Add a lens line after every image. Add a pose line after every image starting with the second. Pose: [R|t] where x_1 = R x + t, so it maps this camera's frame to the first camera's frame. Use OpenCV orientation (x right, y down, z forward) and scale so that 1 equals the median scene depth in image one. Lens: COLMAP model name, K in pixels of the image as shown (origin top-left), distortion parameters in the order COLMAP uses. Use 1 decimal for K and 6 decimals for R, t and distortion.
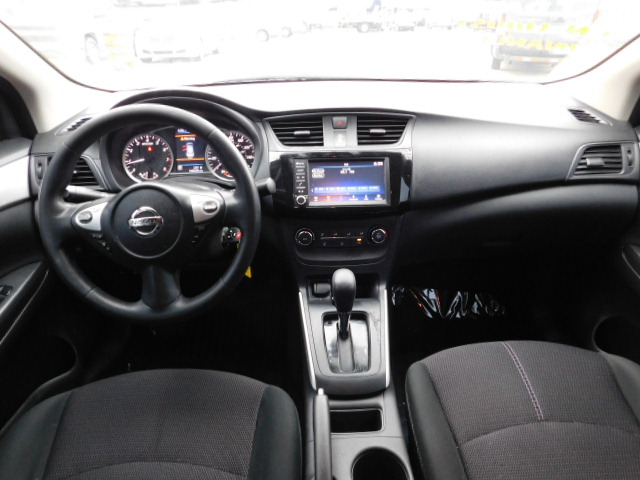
lens RADIAL K [[421.3, 0, 319.1], [0, 421.3, 239.2], [0, 0, 1]] dist [-0.059431, 0.041304]
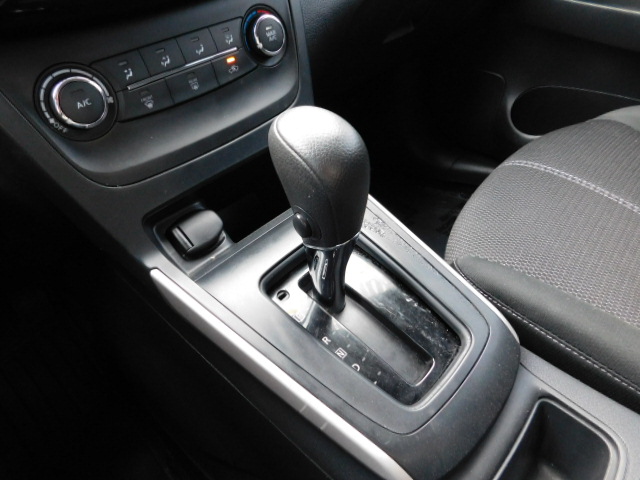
lens RADIAL K [[421.3, 0, 323.7], [0, 421.3, 242.6], [0, 0, 1]] dist [-0.059431, 0.041304]
pose [[0.708055, -0.489938, 0.508545, -0.110170], [0.404897, 0.871694, 0.276056, 0.073780], [-0.578547, 0.010445, 0.815583, 0.678417]]
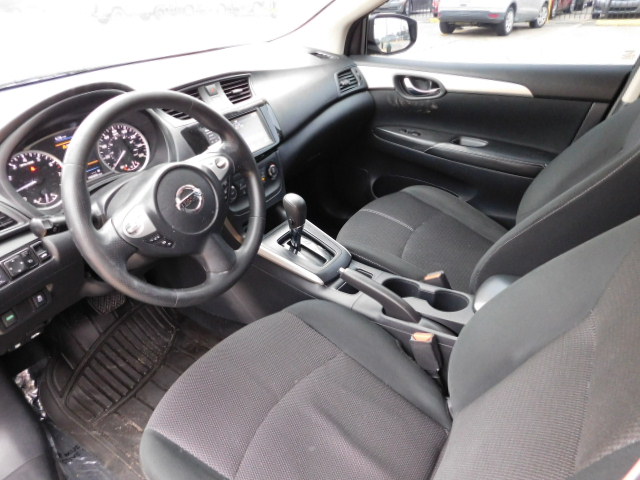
lens RADIAL K [[438.8, 0, 319.5], [0, 438.8, 243.7], [0, 0, 1]] dist [-0.067501, 0.051281]
pose [[0.593604, -0.431210, 0.679479, -0.763540], [0.411389, 0.888265, 0.204313, -0.025677], [-0.691660, 0.158249, 0.704673, 0.027967]]
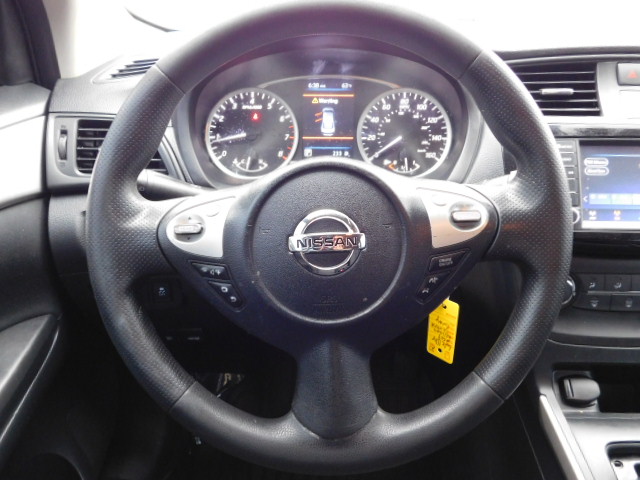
lens RADIAL K [[556.3, 0, 315.3], [0, 556.3, 239.8], [0, 0, 1]] dist [-0.022760, 0.021172]
pose [[0.998385, 0.036140, -0.043828, -0.310309], [-0.039856, 0.995400, -0.087121, 0.006342], [0.040478, 0.088727, 0.995233, 0.309955]]
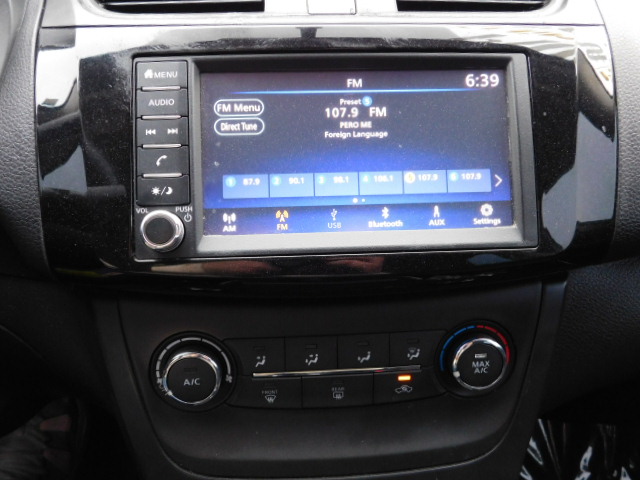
lens RADIAL K [[556.3, 0, 319.4], [0, 556.3, 234.4], [0, 0, 1]] dist [-0.022760, 0.021172]
pose [[0.999148, -0.002704, 0.041190, 0.030132], [0.004942, 0.998511, -0.054325, -0.070526], [-0.040981, 0.054483, 0.997673, 0.672018]]
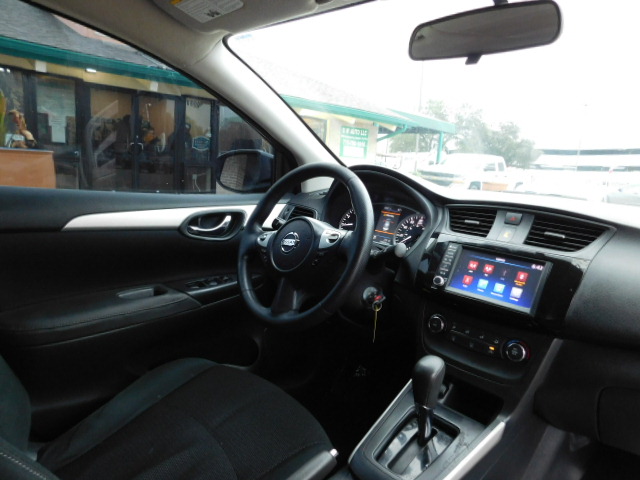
lens RADIAL K [[421.3, 0, 321.8], [0, 421.3, 239.0], [0, 0, 1]] dist [-0.059431, 0.041304]
pose [[0.666327, 0.187718, -0.721644, 0.437727], [-0.424182, 0.891366, -0.159800, 0.085109], [0.613252, 0.412588, 0.673568, 0.148238]]
